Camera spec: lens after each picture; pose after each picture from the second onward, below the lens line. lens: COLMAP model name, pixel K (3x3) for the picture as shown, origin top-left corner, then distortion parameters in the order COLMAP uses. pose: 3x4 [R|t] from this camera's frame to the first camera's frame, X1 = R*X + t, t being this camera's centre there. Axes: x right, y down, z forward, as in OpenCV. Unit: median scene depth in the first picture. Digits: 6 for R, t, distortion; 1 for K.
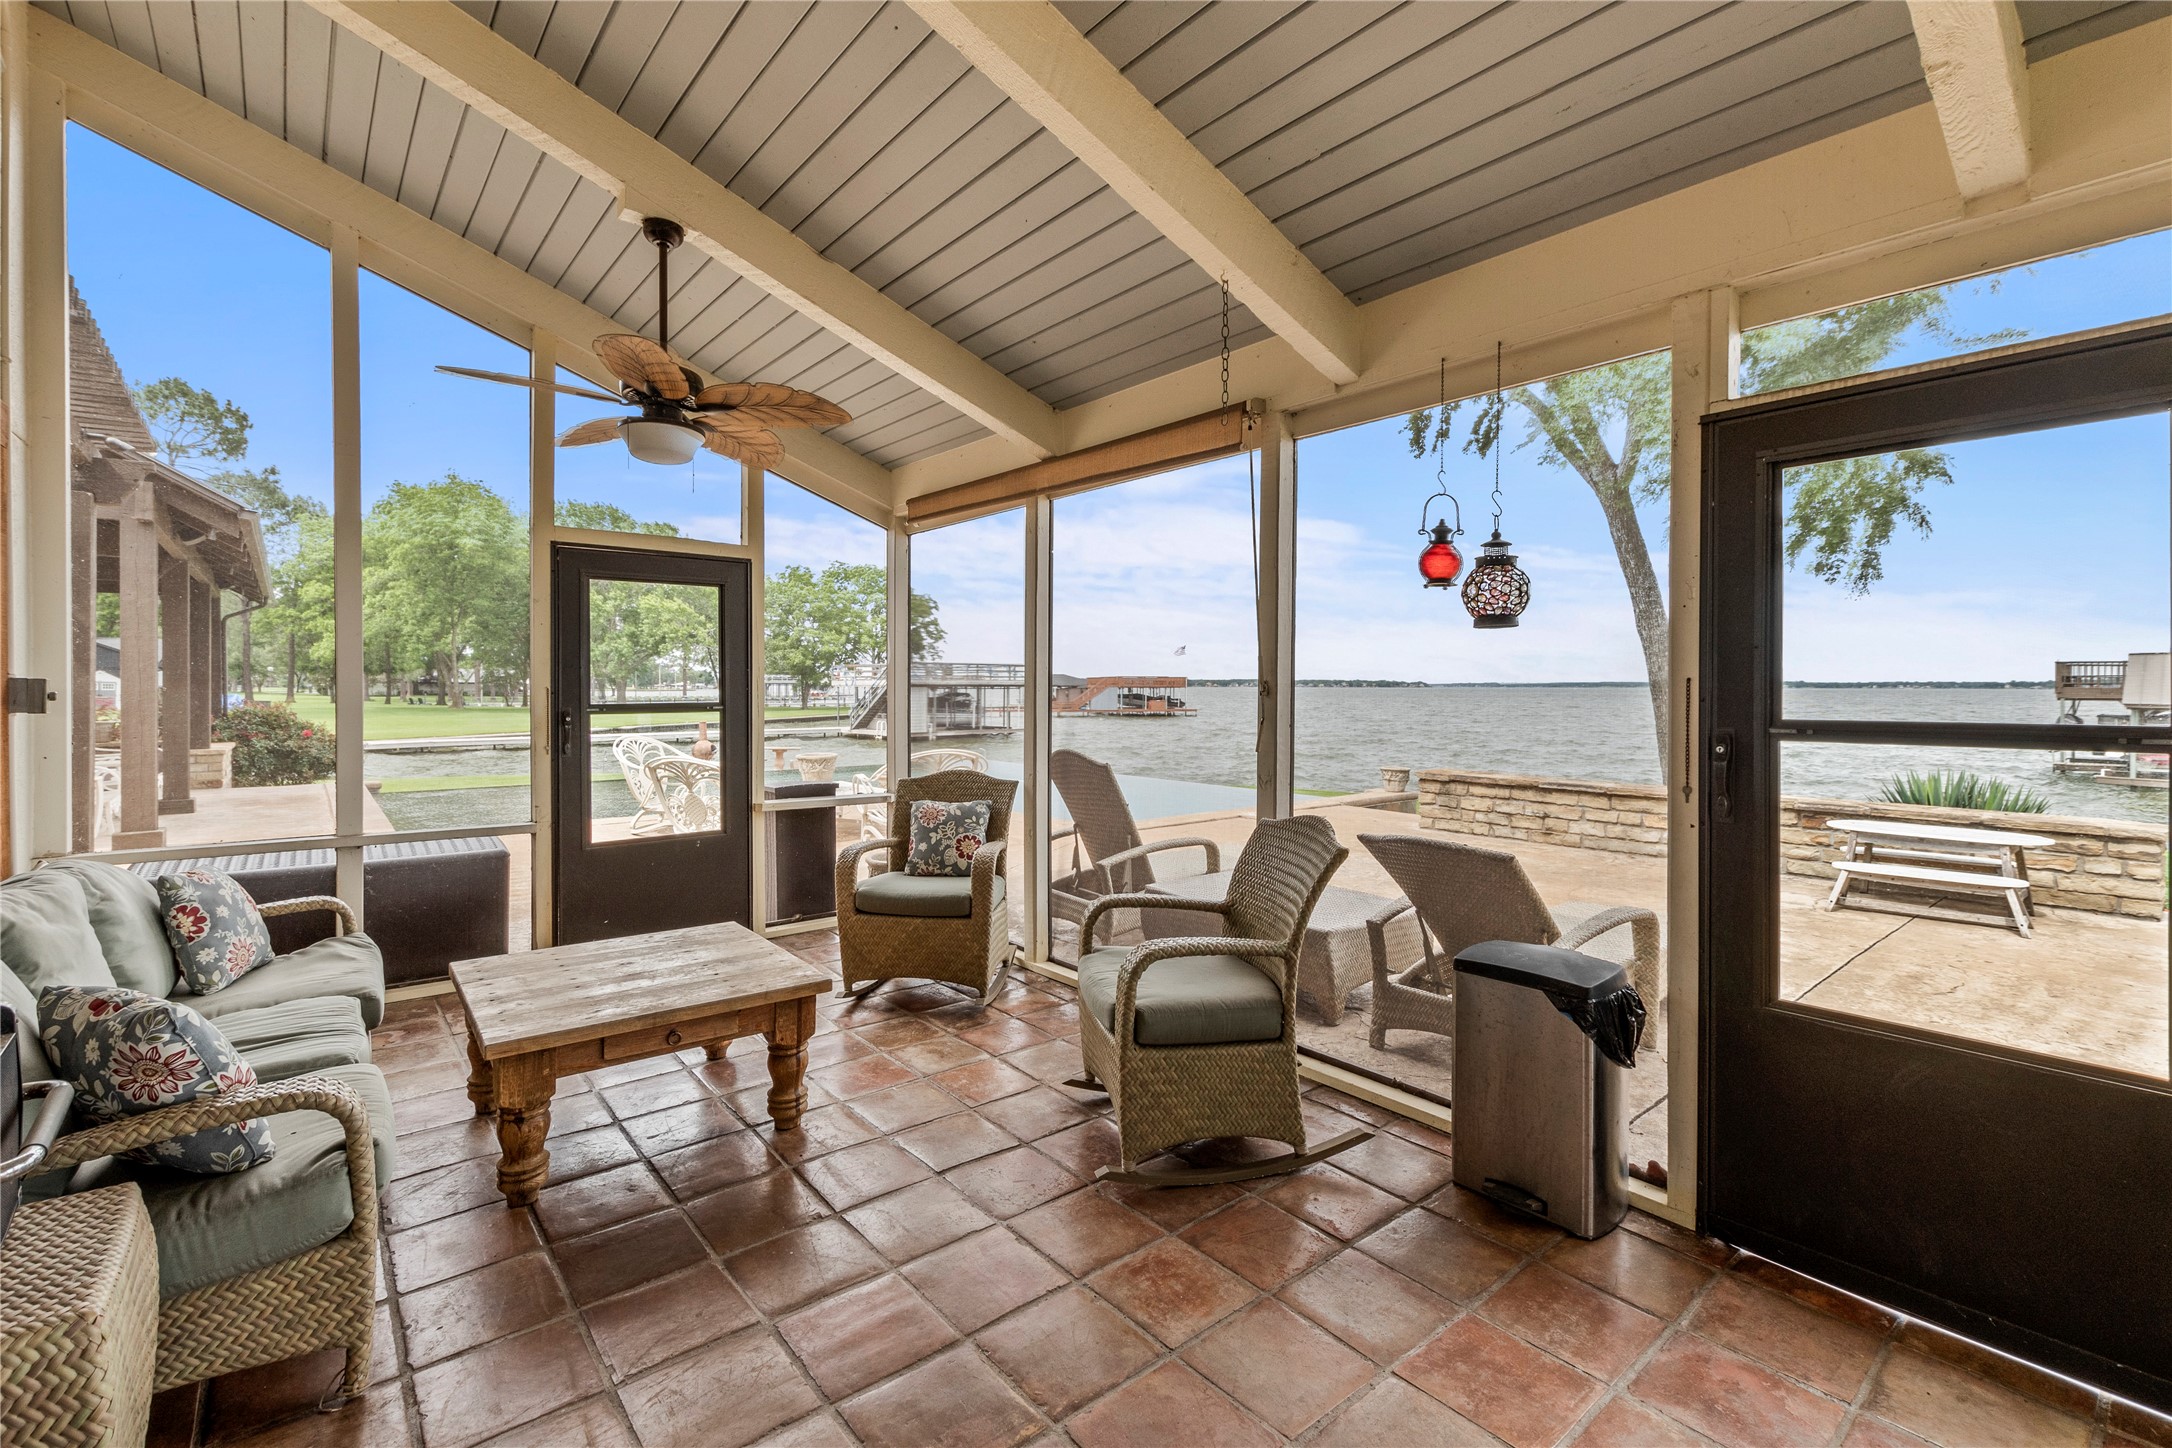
lens RADIAL K [[965.5, 0, 1084.2], [0, 965.5, 691.5], [0, 0, 1]] dist [0.003245, -0.005382]
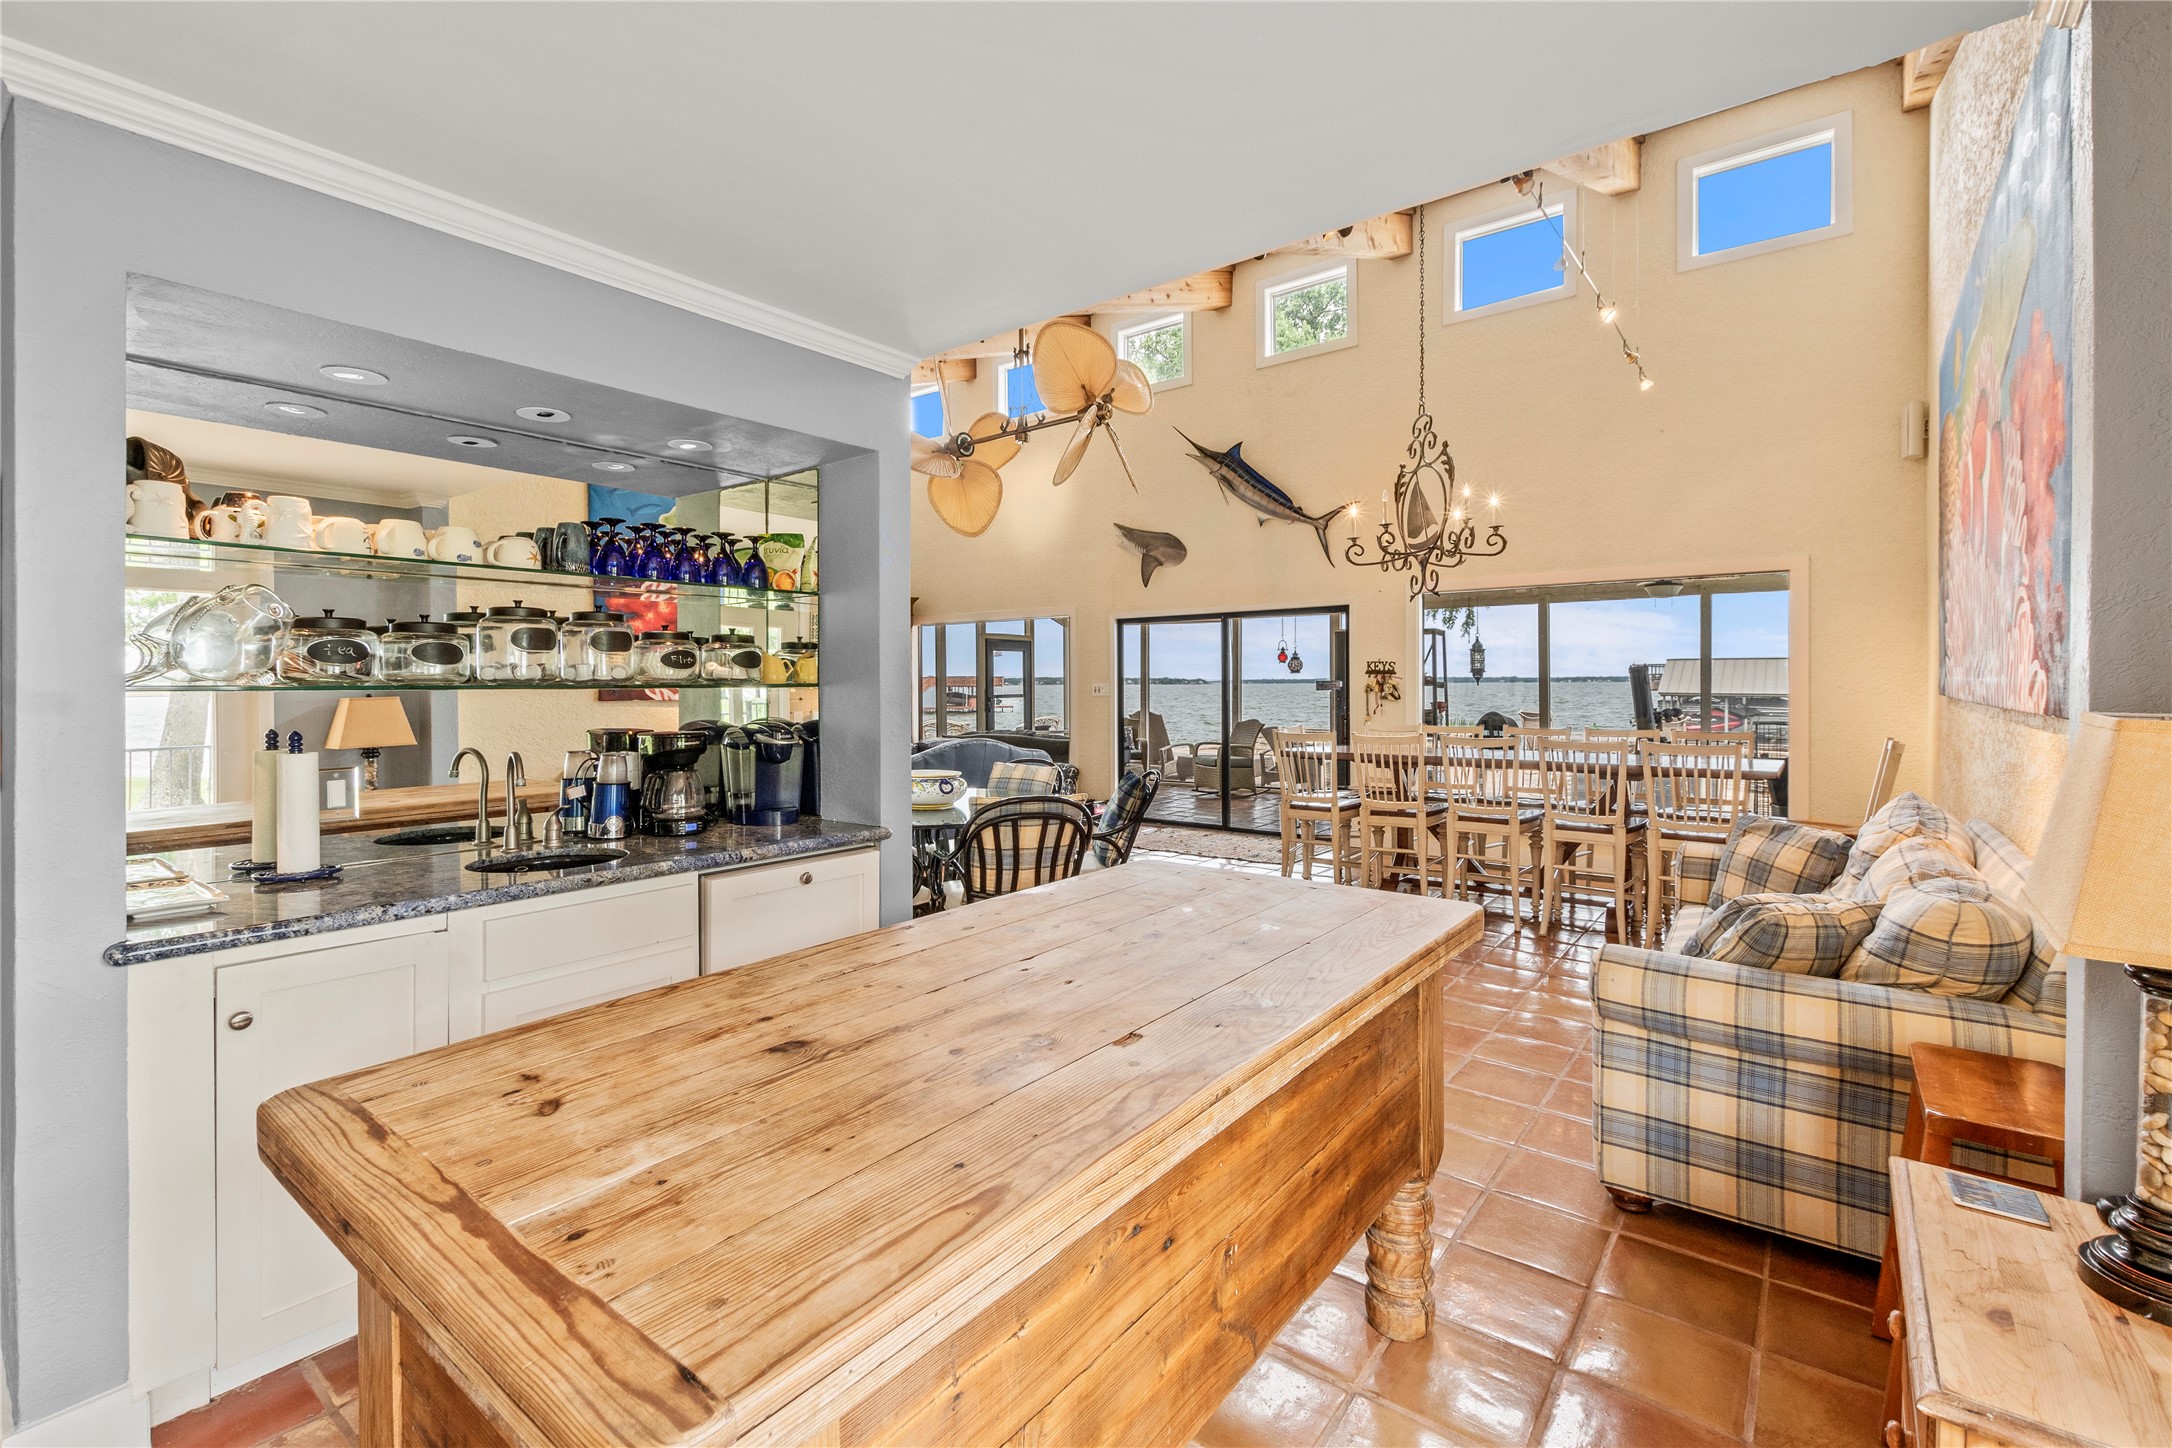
lens RADIAL K [[947.7, 0, 1071.7], [0, 947.7, 691.6], [0, 0, 1]] dist [-0.000445, -0.000185]
pose [[0.979632, -0.009840, 0.200558, -0.476784], [0.009614, 0.999952, 0.002096, -0.000627], [-0.200569, -0.000126, 0.979679, -1.001422]]
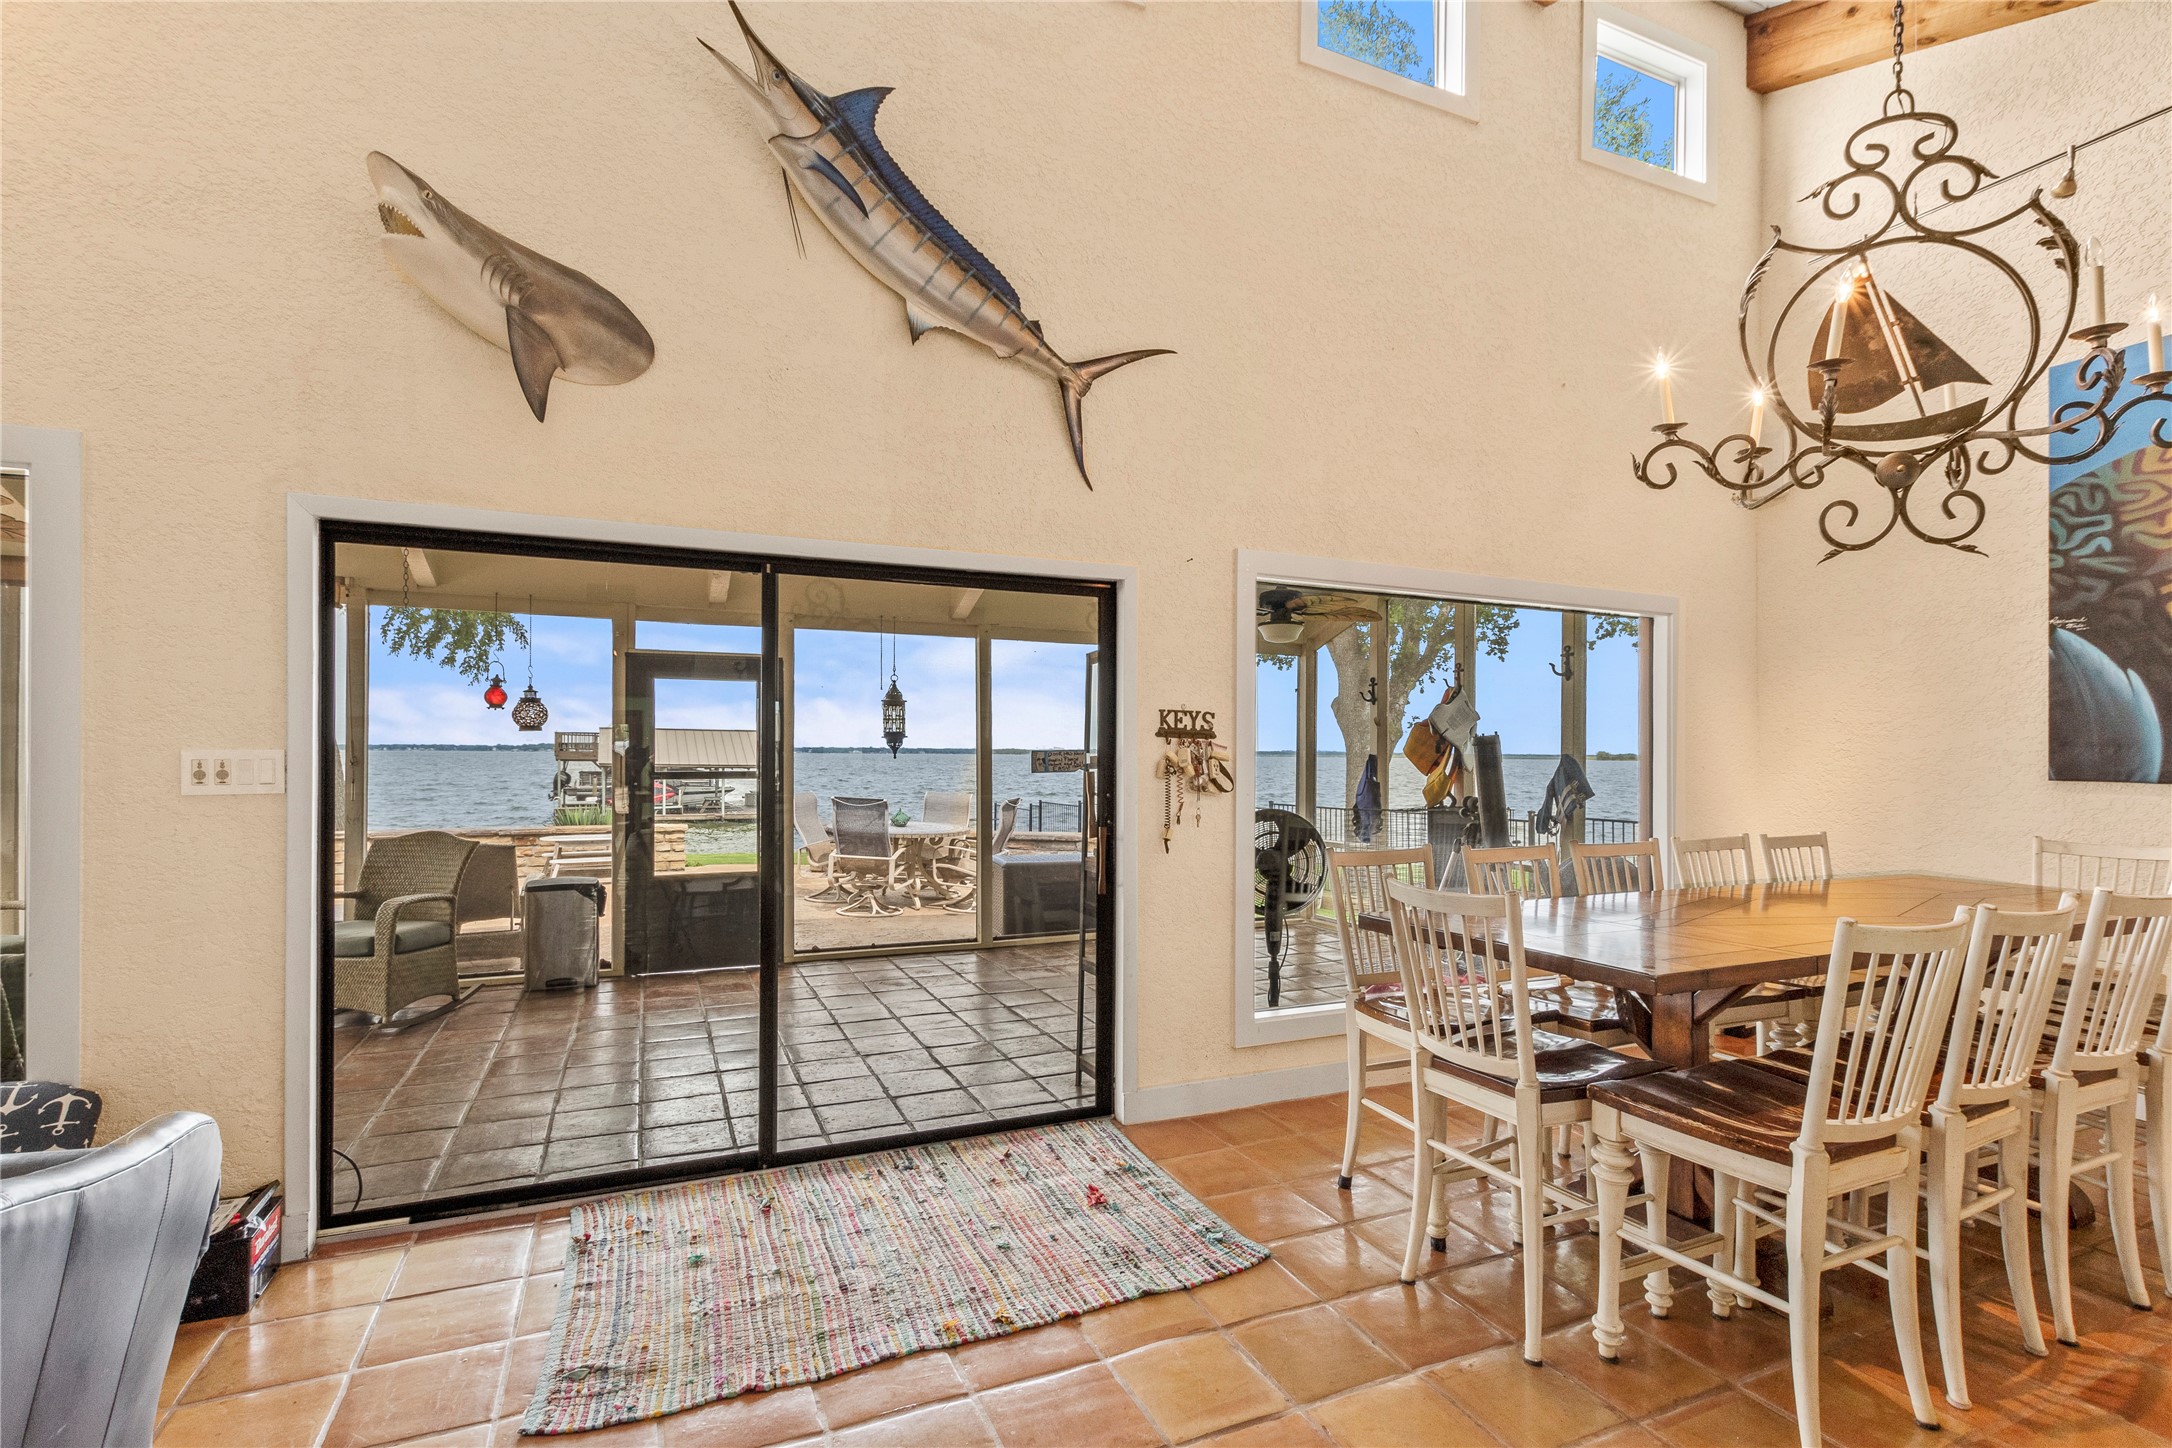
lens RADIAL K [[986.6, 0, 1077.8], [0, 986.6, 740.4], [0, 0, 1]] dist [0.003082, 0.000296]
pose [[0.269769, 0.011864, 0.962852, -0.440076], [0.001094, 0.999920, -0.012628, -0.006124], [-0.962925, 0.004460, 0.269734, -0.240391]]
